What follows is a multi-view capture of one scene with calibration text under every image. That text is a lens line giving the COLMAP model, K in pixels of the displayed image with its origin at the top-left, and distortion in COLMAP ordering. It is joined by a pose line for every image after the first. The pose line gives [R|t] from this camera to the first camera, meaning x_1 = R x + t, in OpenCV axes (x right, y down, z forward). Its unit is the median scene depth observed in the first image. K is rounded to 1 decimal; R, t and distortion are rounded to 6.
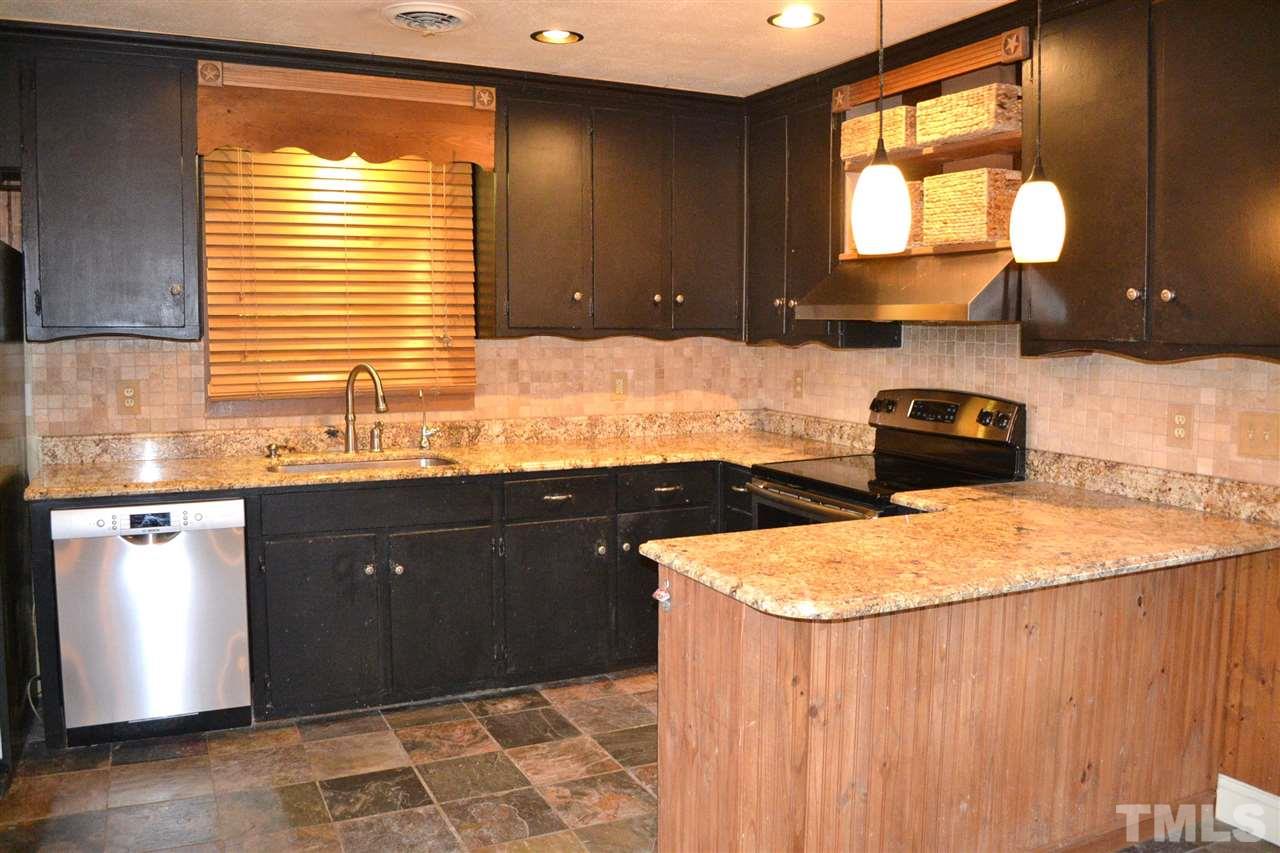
lens RADIAL K [[1027.8, 0, 640.0], [0, 1027.8, 427.6], [0, 0, 1]] dist [-0.087106, 0.012857]
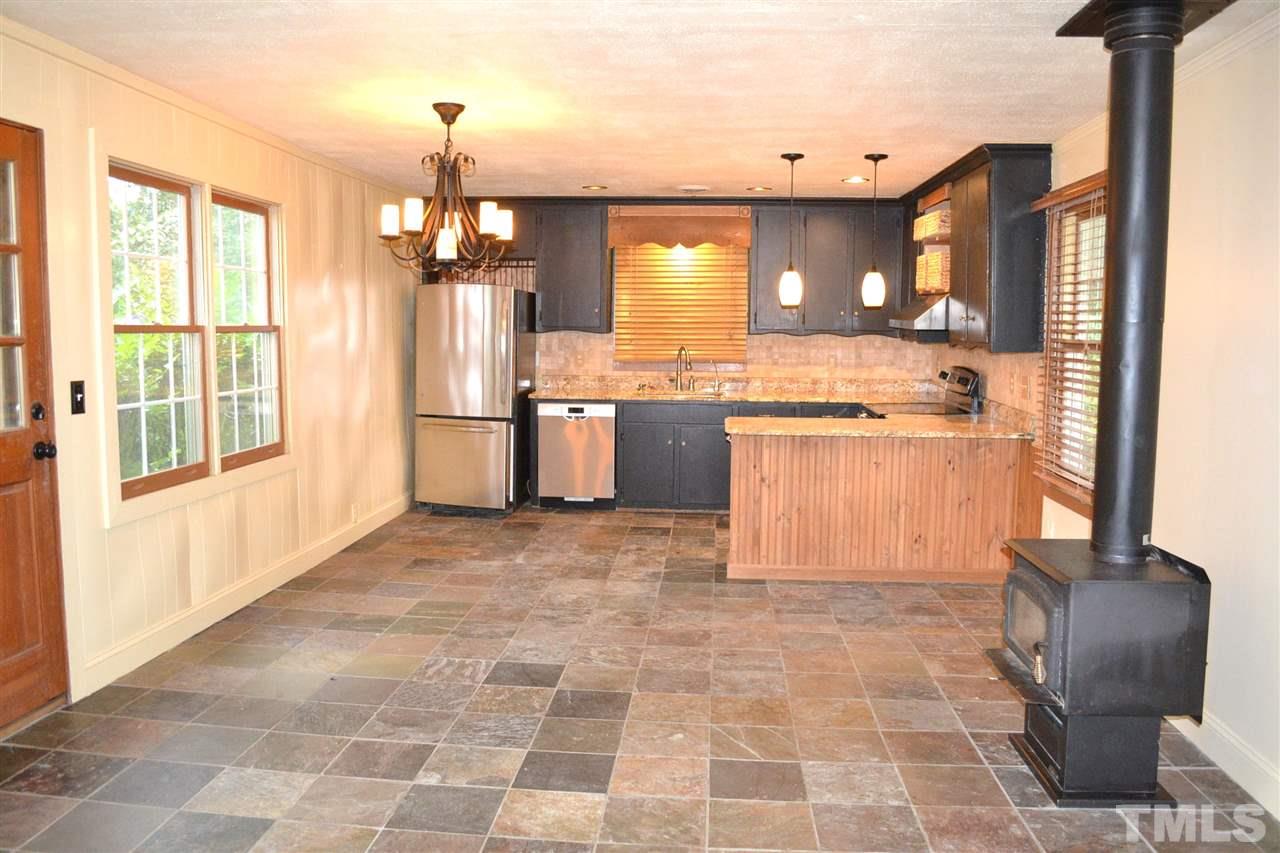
lens RADIAL K [[1027.8, 0, 640.6], [0, 1027.8, 425.5], [0, 0, 1]] dist [-0.087106, 0.012857]
pose [[0.868978, 0.055824, -0.491692, 0.695829], [-0.052256, 0.998413, 0.021002, 0.059036], [0.492084, 0.007444, 0.870516, -0.850452]]
